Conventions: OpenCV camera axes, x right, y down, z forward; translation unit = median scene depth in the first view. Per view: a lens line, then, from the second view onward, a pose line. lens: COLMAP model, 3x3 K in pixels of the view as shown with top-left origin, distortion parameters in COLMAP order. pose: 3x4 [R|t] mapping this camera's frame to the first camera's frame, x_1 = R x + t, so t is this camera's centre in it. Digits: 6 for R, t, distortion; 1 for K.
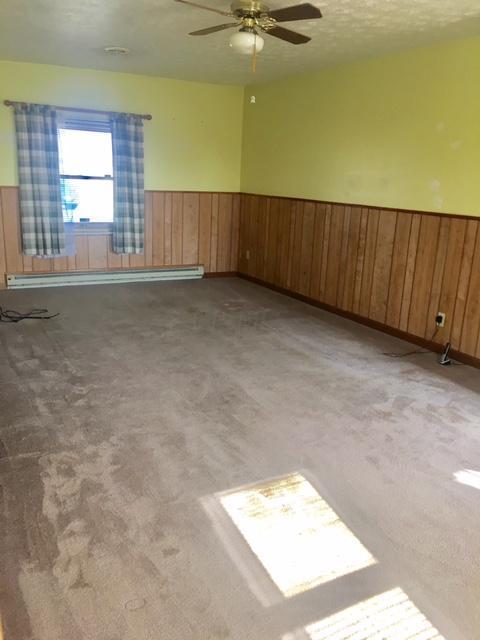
lens RADIAL K [[547.3, 0, 240.1], [0, 547.3, 320.5], [0, 0, 1]] dist [0.030223, -0.025026]
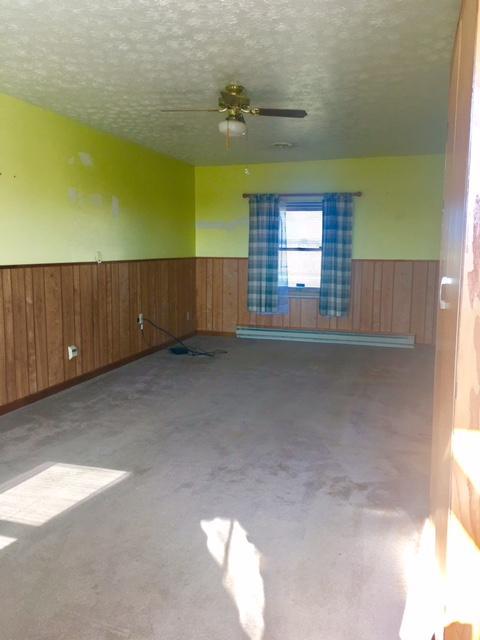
lens RADIAL K [[547.3, 0, 240.3], [0, 547.3, 320.2], [0, 0, 1]] dist [0.030223, -0.025026]
pose [[0.691156, 0.061661, -0.720071, 0.487410], [-0.168333, 0.982685, -0.077424, 0.001079], [0.702828, 0.174724, 0.689568, 0.129306]]
